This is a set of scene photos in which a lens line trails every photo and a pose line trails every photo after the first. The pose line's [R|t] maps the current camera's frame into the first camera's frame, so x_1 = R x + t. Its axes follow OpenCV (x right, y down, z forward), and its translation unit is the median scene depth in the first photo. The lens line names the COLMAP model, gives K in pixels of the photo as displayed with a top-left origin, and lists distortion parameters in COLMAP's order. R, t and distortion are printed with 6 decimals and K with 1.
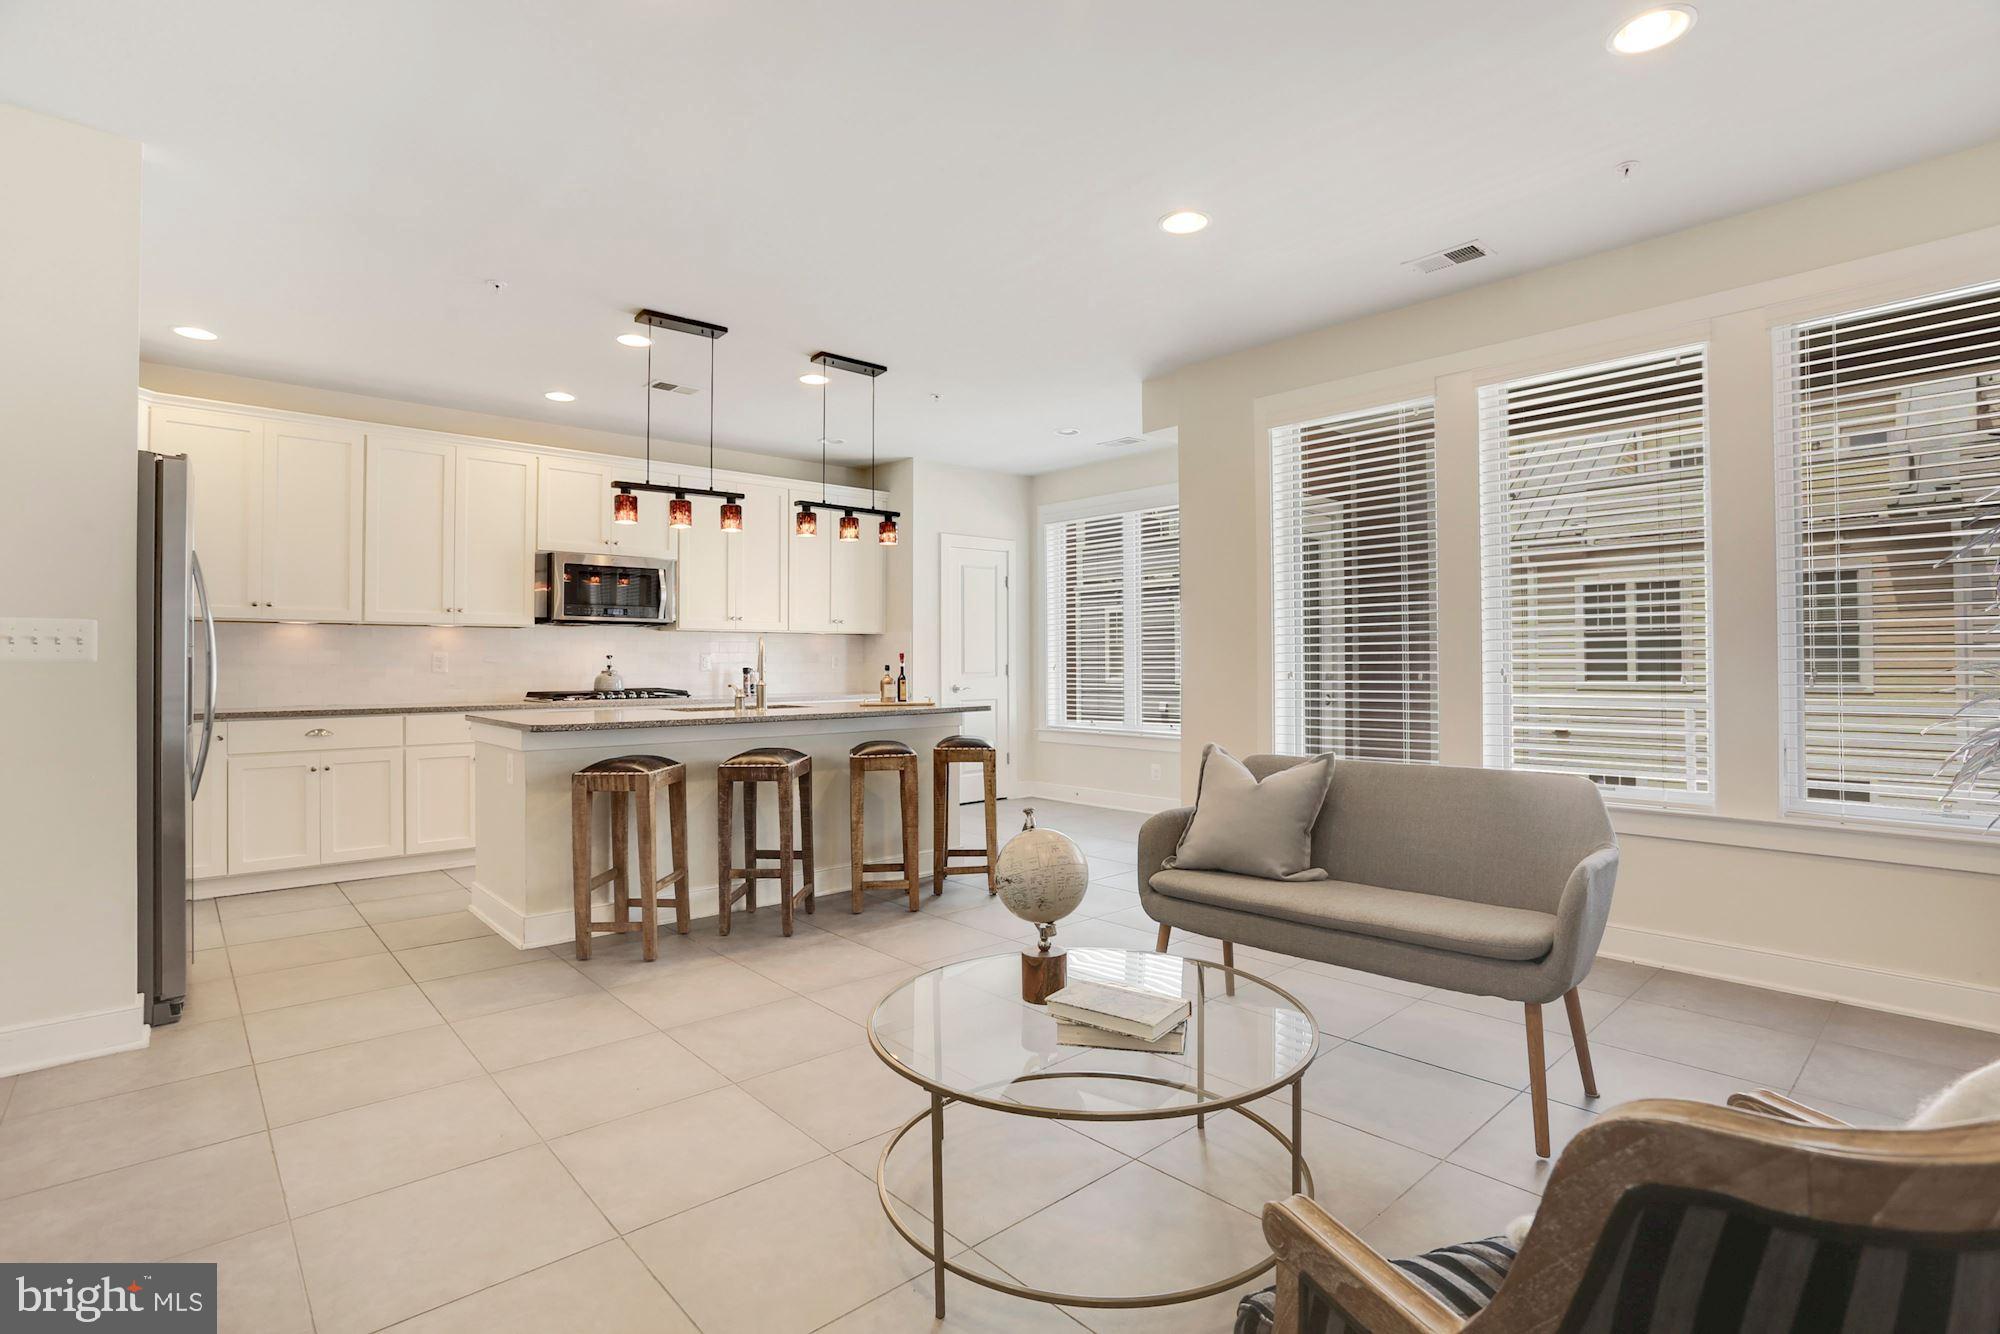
lens RADIAL K [[951.1, 0, 1001.0], [0, 951.1, 660.8], [0, 0, 1]] dist [-0.034364, 0.000350]
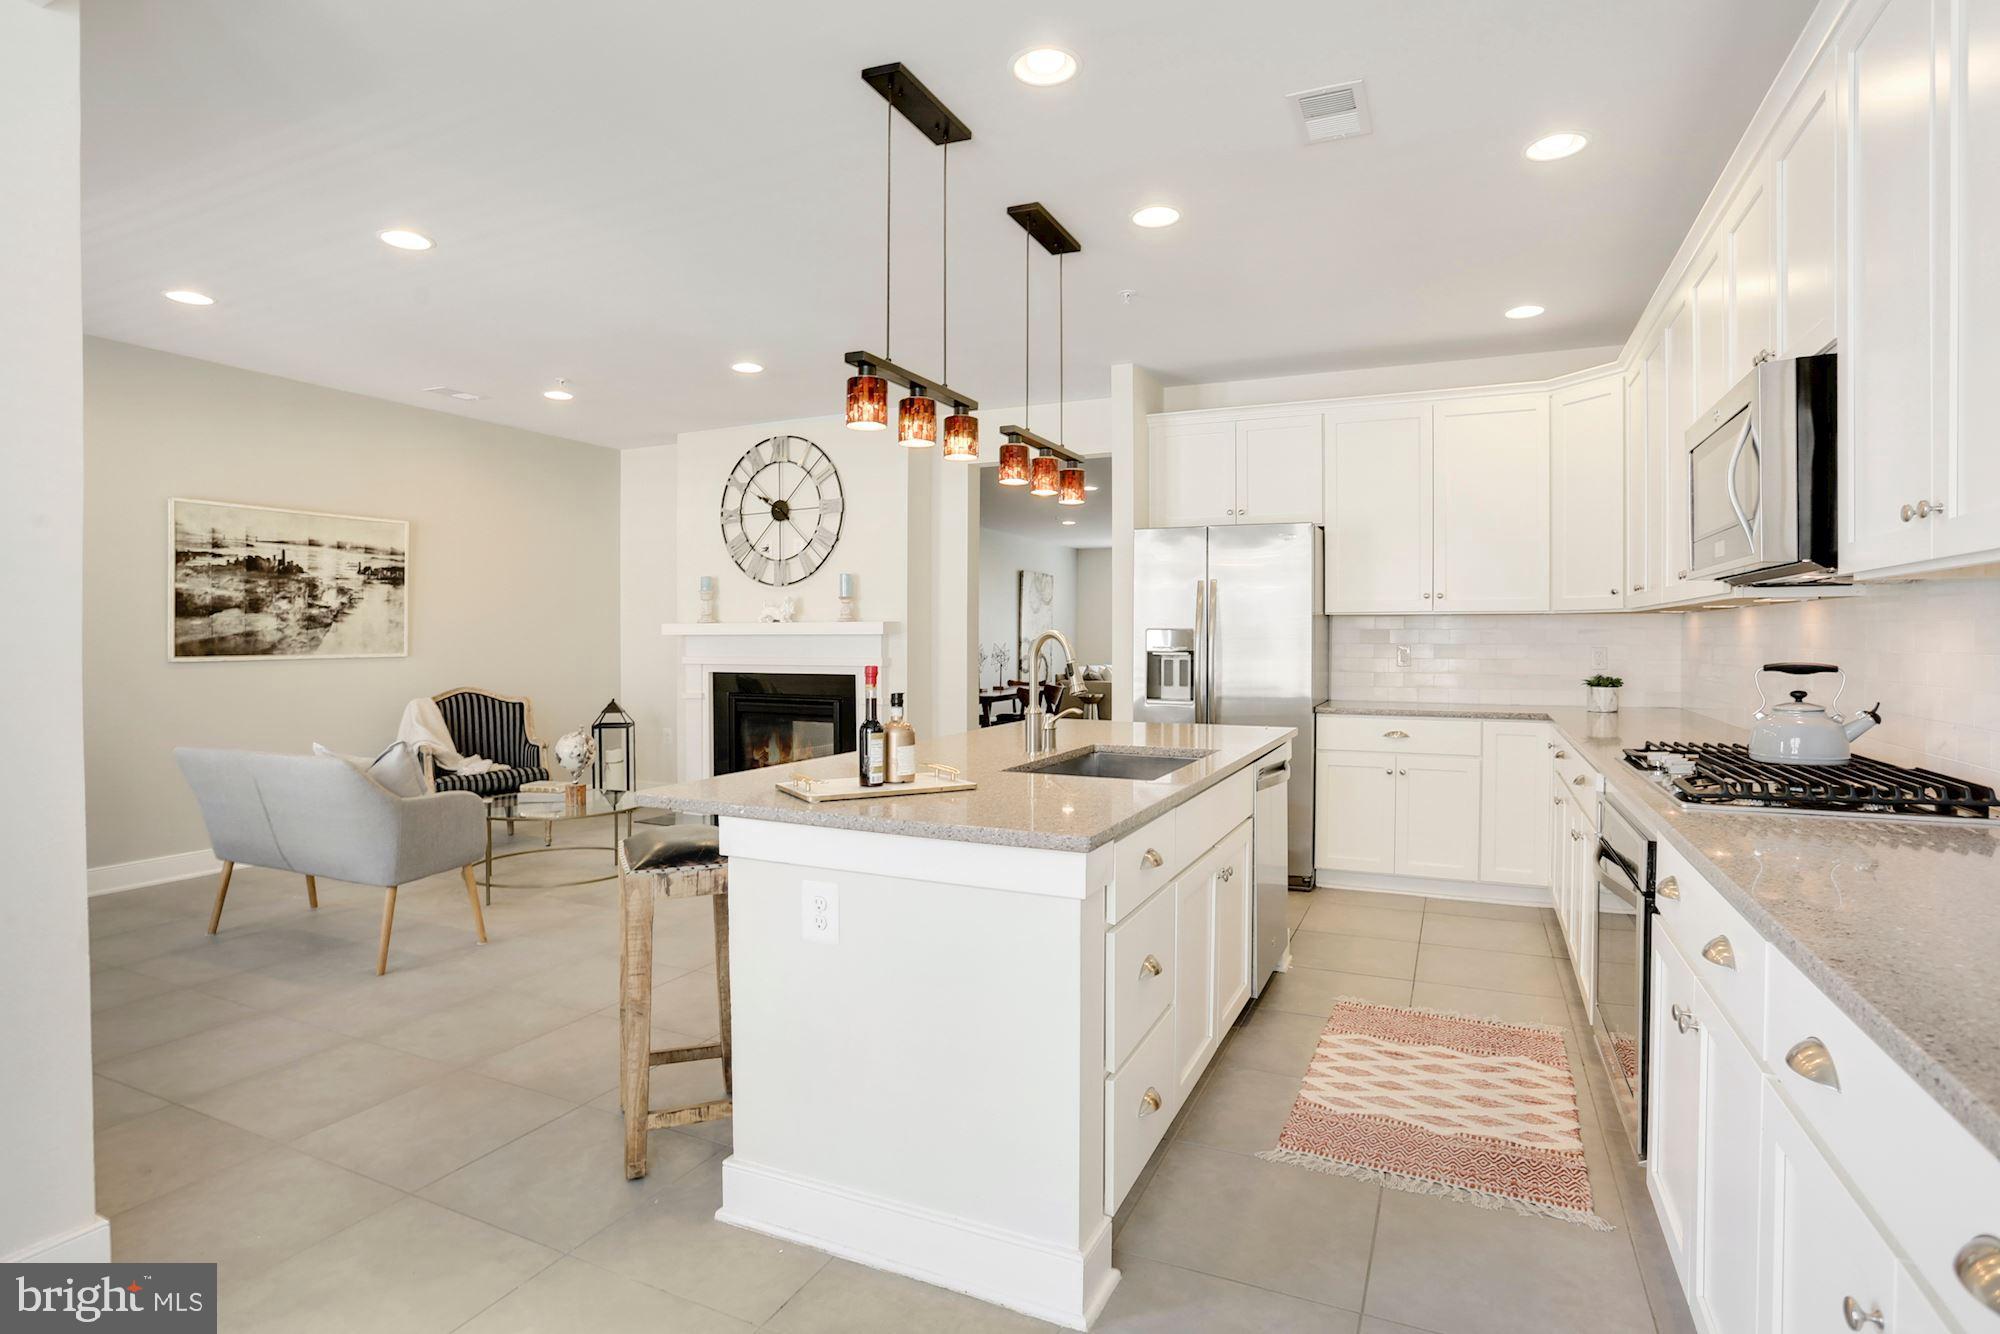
lens RADIAL K [[1035.9, 0, 976.0], [0, 1035.9, 663.8], [0, 0, 1]] dist [0.001020, 0.001686]
pose [[-0.923427, 0.012597, -0.383568, 0.025343], [0.004393, 0.999743, 0.022256, -0.016805], [0.383750, 0.018867, -0.923244, 1.298095]]
